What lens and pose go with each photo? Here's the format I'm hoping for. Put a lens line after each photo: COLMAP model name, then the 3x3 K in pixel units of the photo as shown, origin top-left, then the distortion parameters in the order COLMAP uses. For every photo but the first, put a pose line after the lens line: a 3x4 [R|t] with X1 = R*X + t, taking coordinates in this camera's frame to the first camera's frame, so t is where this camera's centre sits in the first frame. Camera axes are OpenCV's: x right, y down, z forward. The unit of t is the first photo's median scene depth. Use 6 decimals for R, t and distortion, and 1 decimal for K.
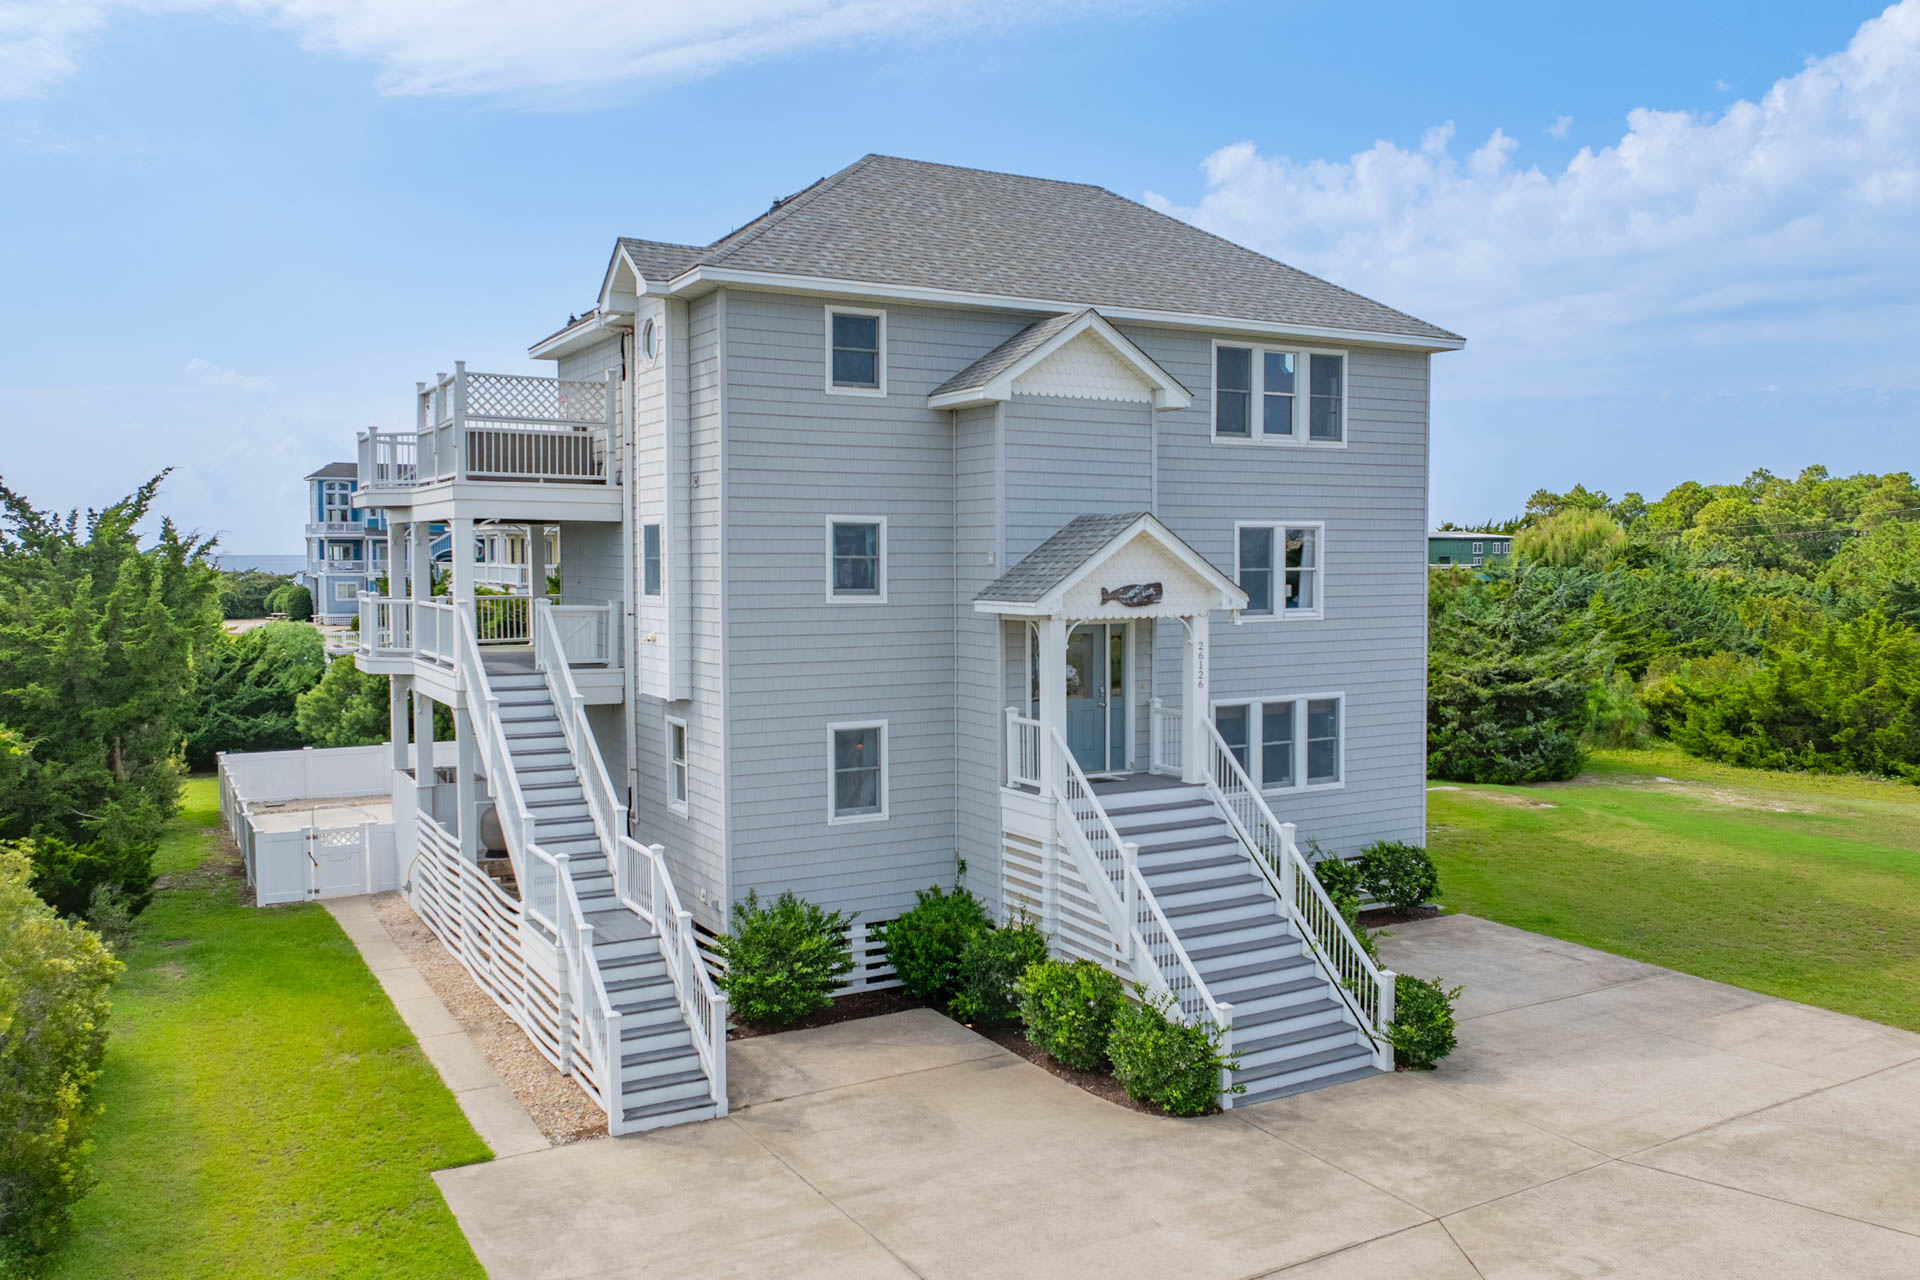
lens RADIAL K [[1562.4, 0, 1017.2], [0, 1562.4, 647.5], [0, 0, 1]] dist [-0.027675, -0.009403]
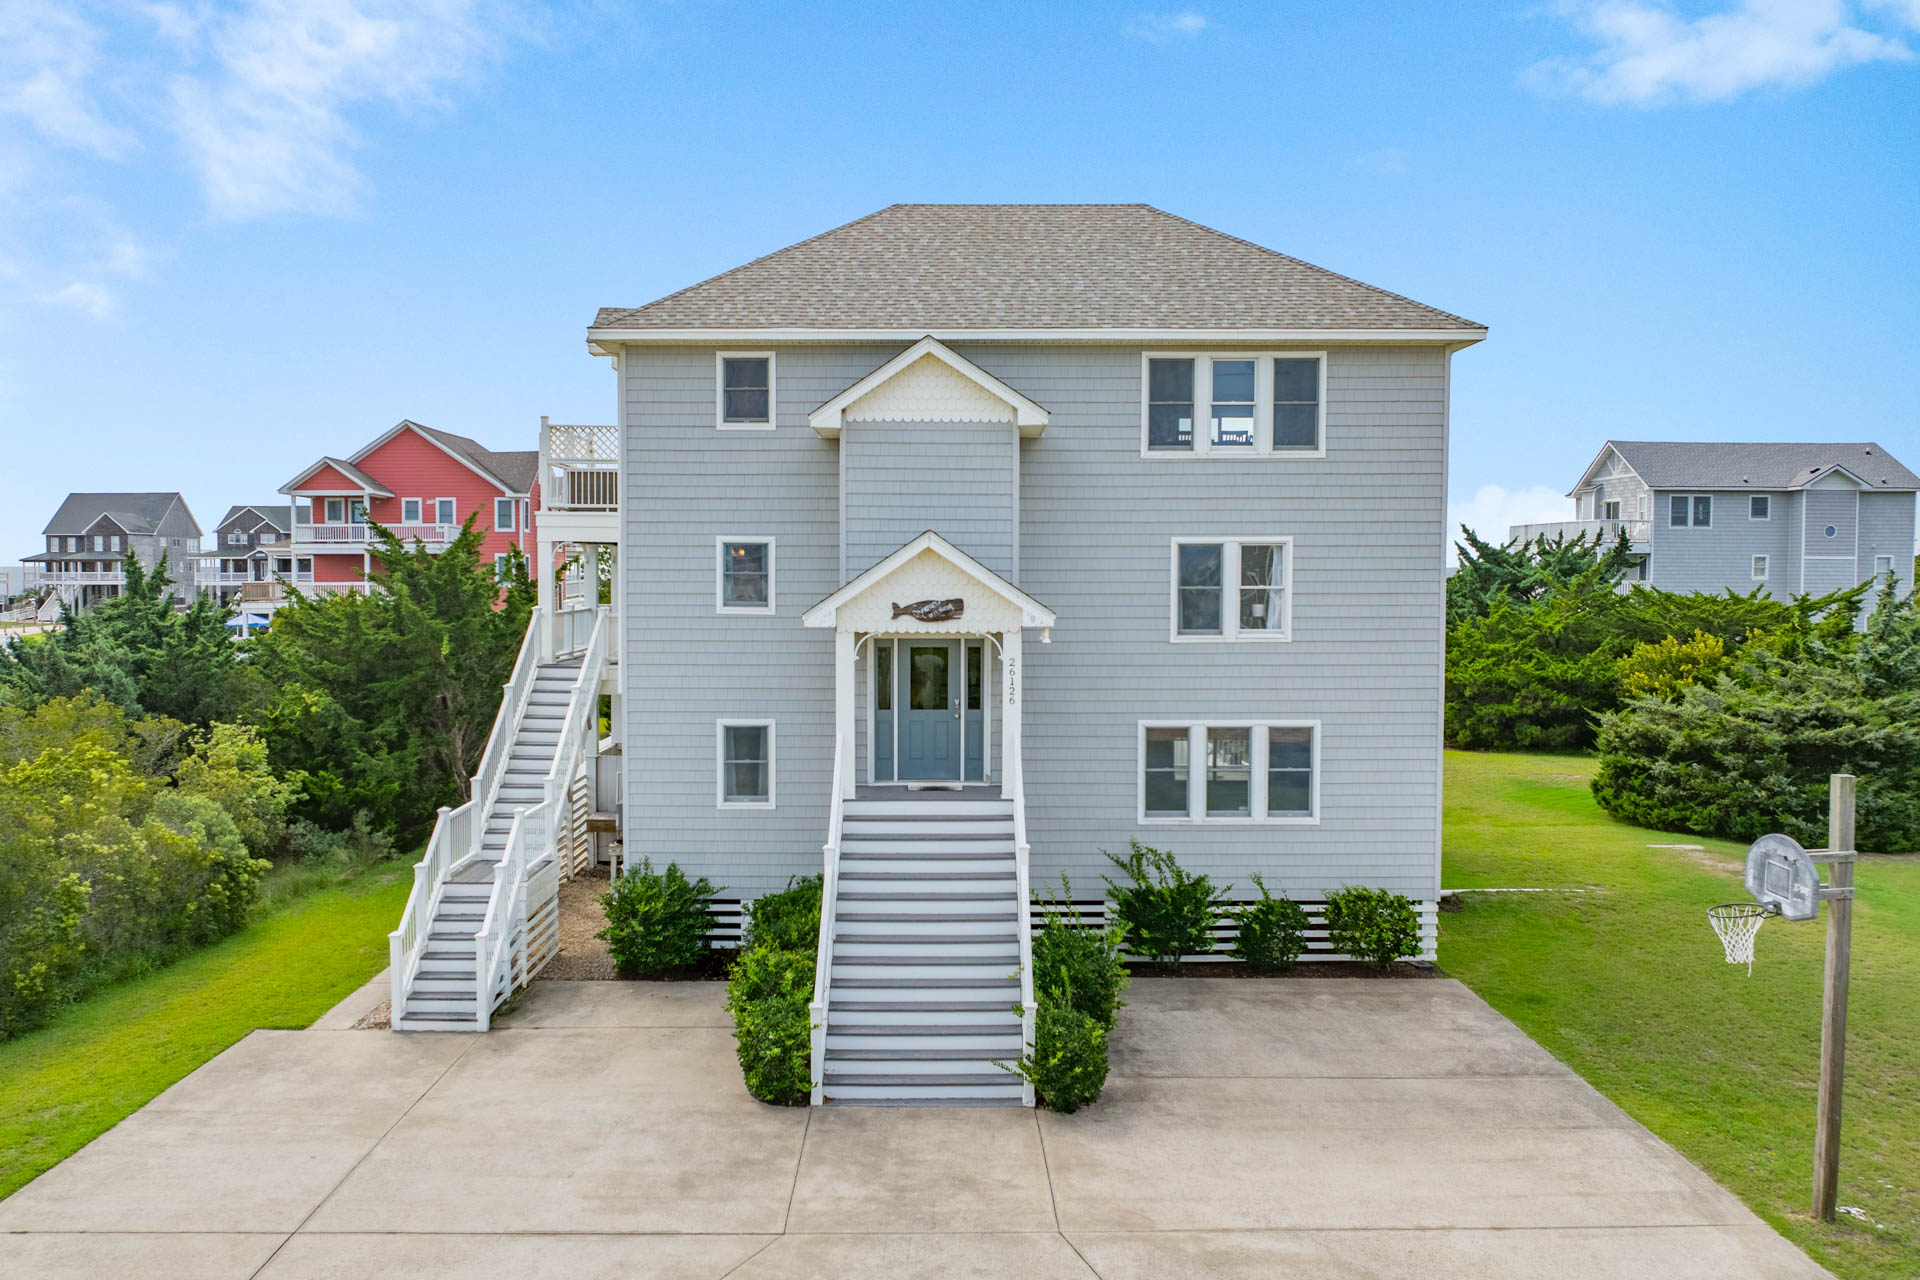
lens RADIAL K [[1464.4, 0, 893.1], [0, 1464.4, 663.5], [0, 0, 1]] dist [-0.014841, -0.035449]
pose [[0.851867, 0.034752, -0.522604, 0.540624], [-0.033455, 0.999369, 0.011923, -0.008877], [0.522689, 0.007327, 0.852492, 0.155007]]
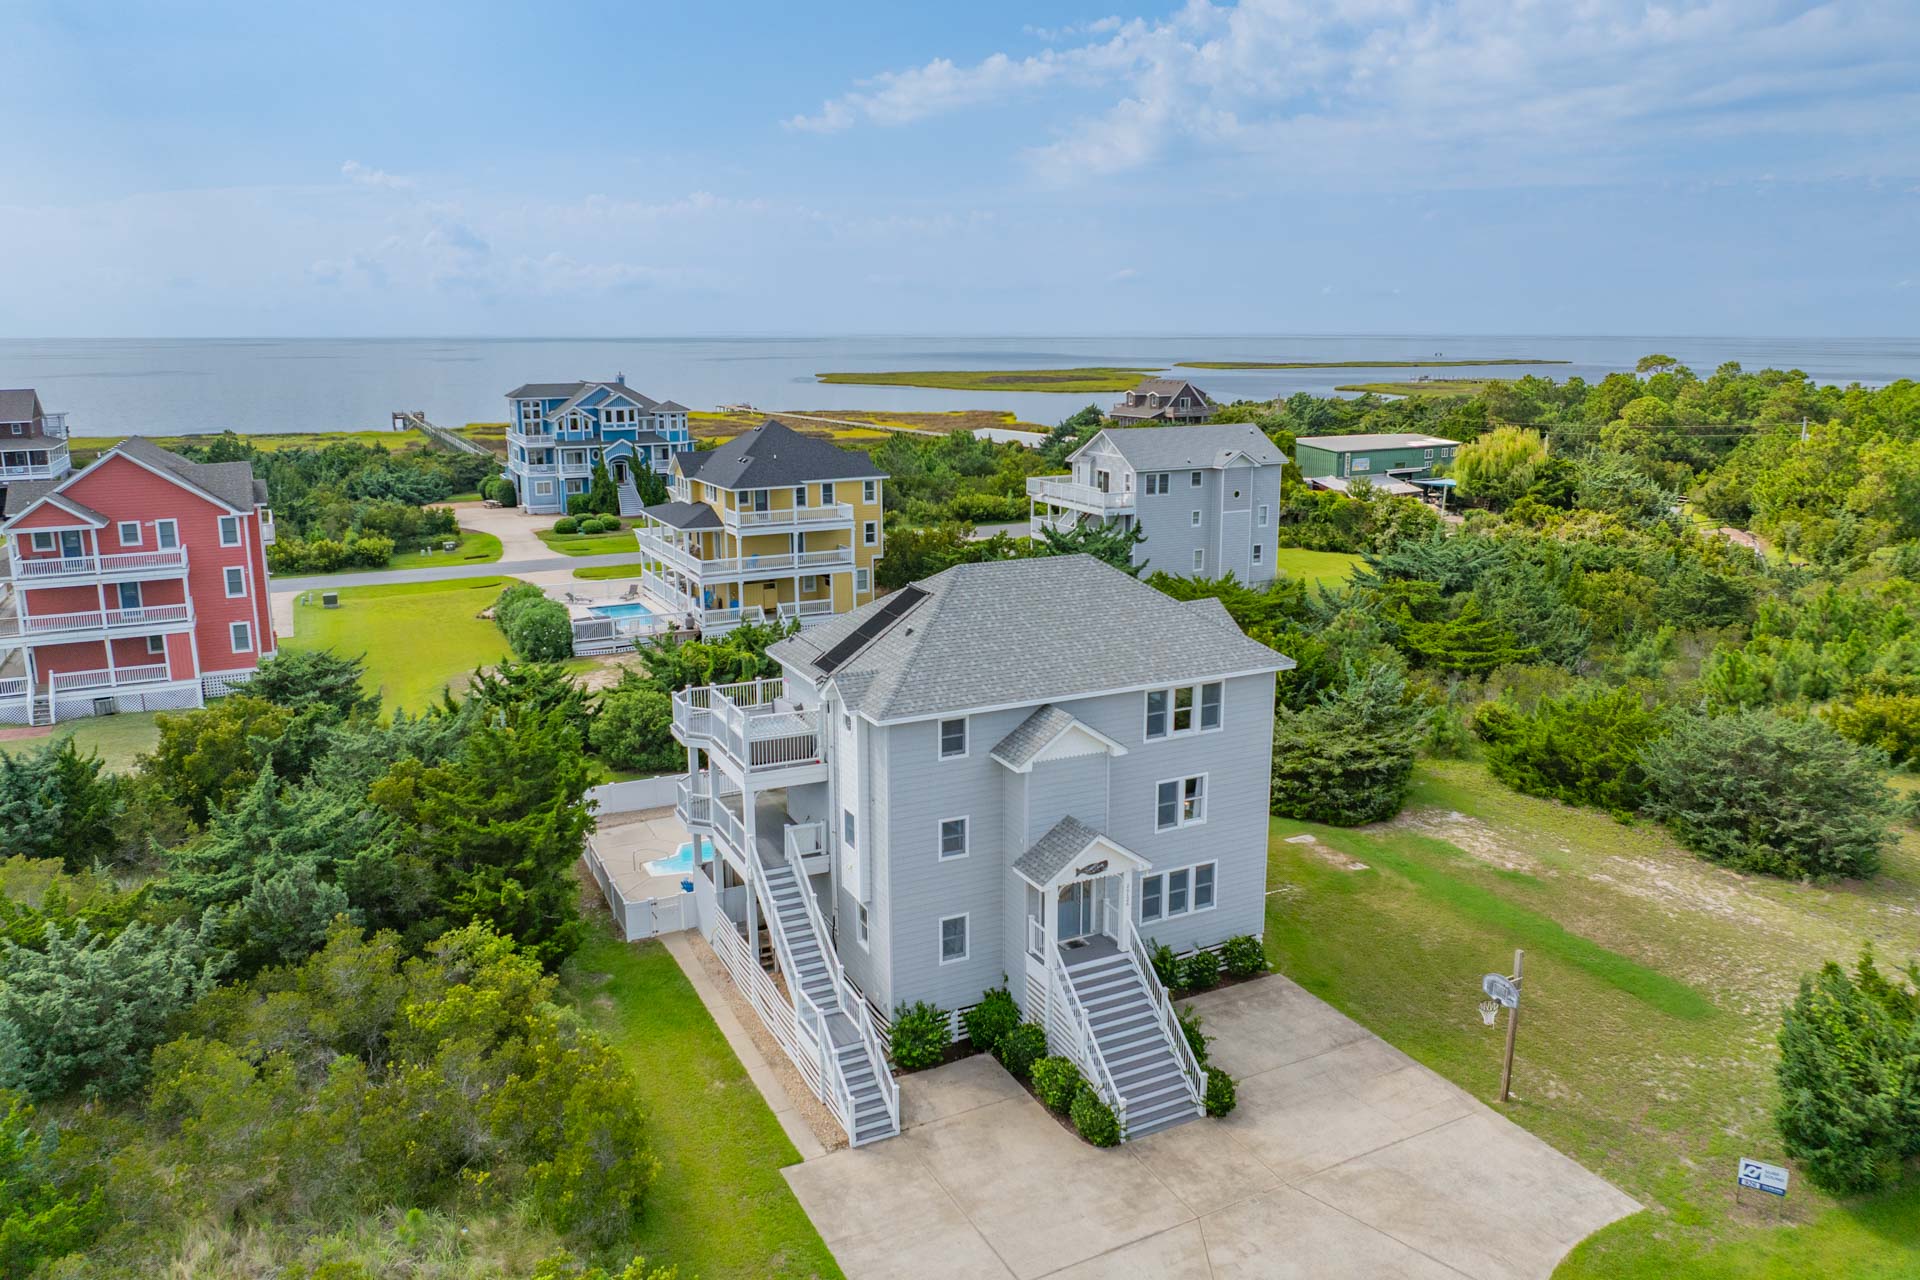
lens RADIAL K [[1332.2, 0, 960.0], [0, 1332.2, 640.0], [0, 0, 1]] dist [-0.031619, -0.004535]
pose [[0.997090, 0.011896, -0.075299, 0.028967], [0.000229, 0.987277, 0.159008, -0.569780], [0.076233, -0.158562, 0.984402, -0.615047]]
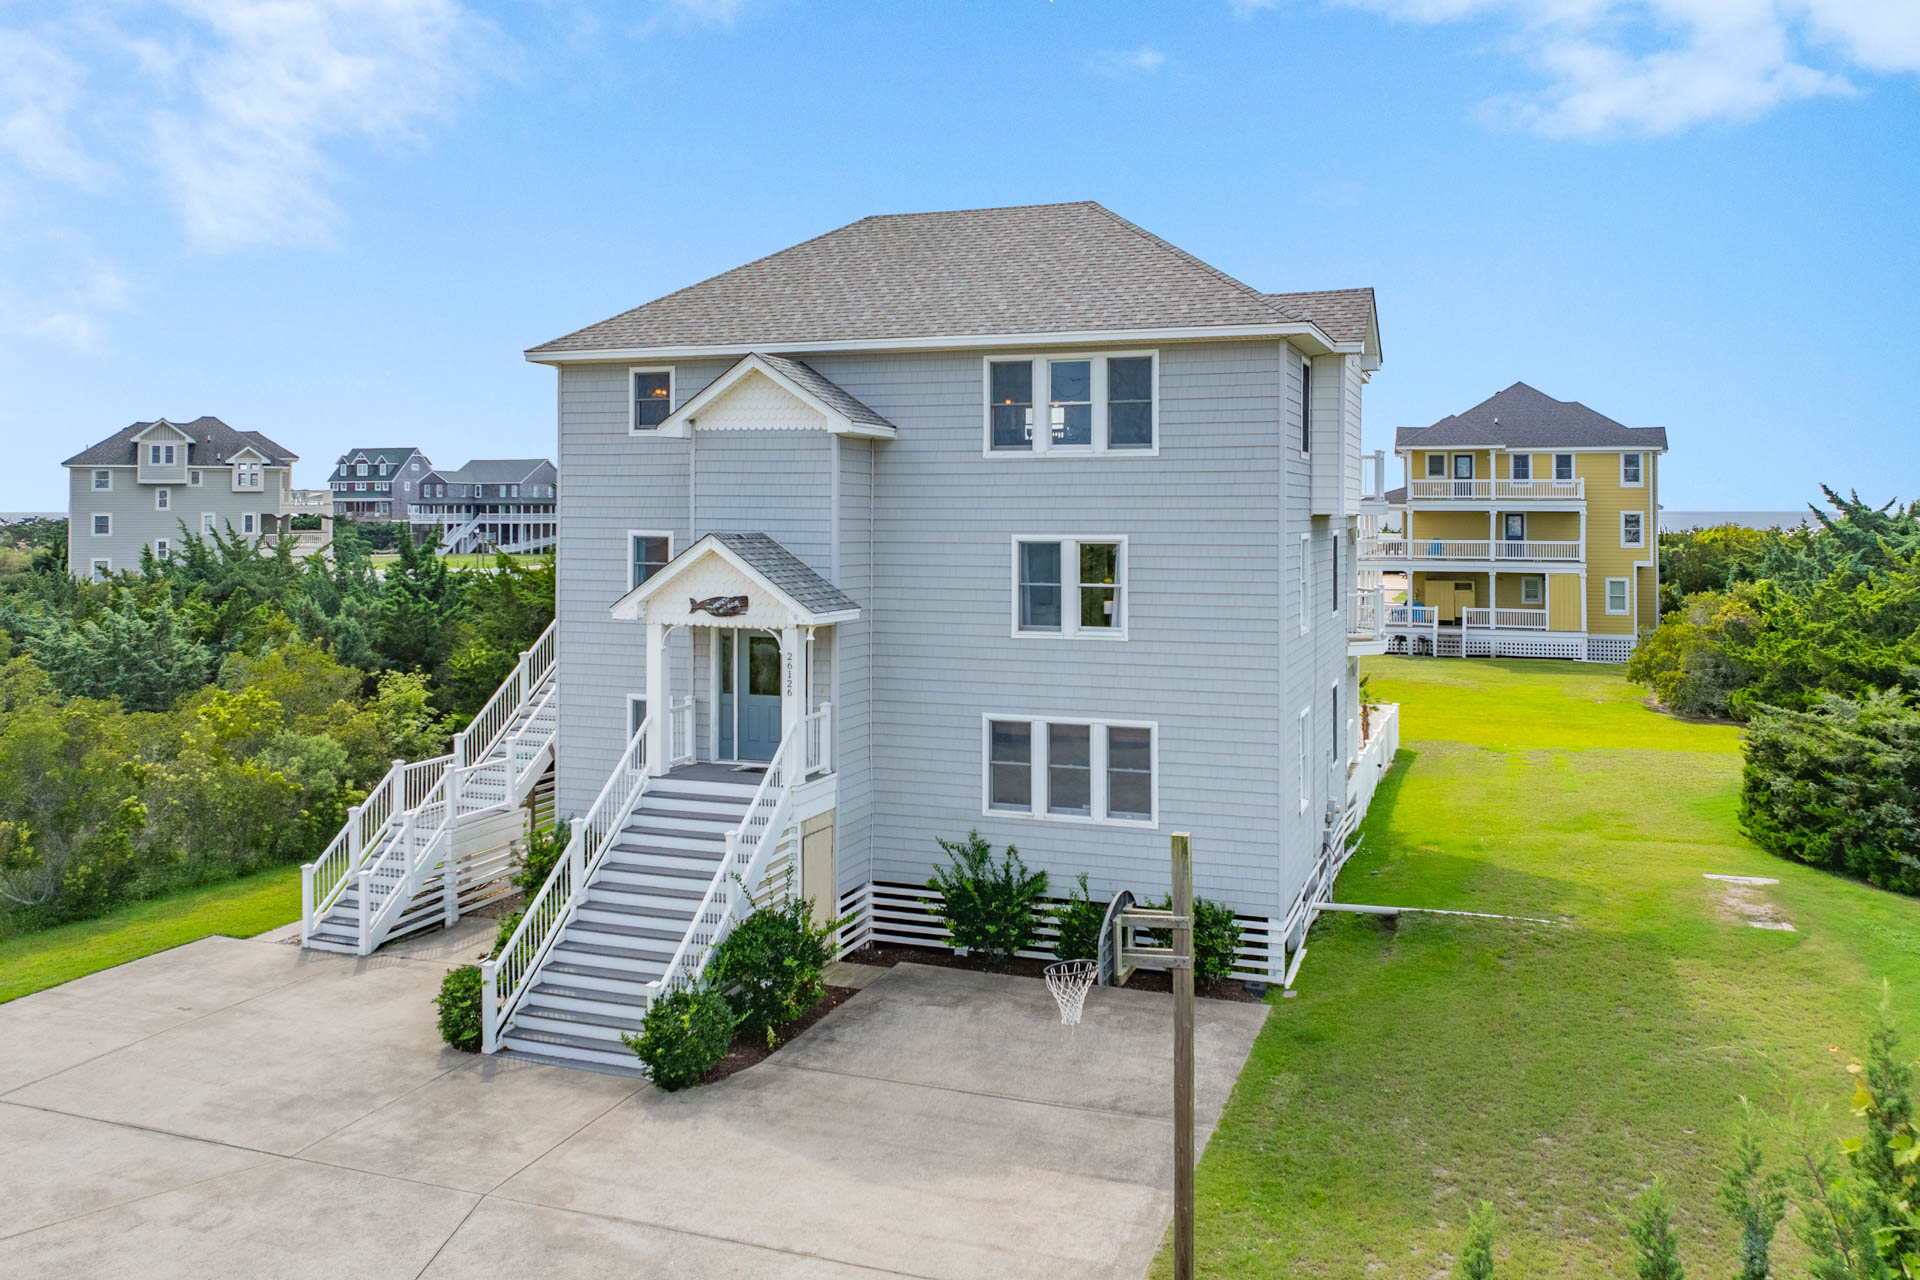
lens RADIAL K [[1435.9, 0, 967.1], [0, 1435.9, 512.8], [0, 0, 1]] dist [-0.026510, -0.006997]
pose [[0.639330, 0.005005, -0.768916, 0.945465], [-0.051097, 0.998045, -0.035990, -0.069758], [0.767233, 0.062299, 0.638336, 0.454375]]
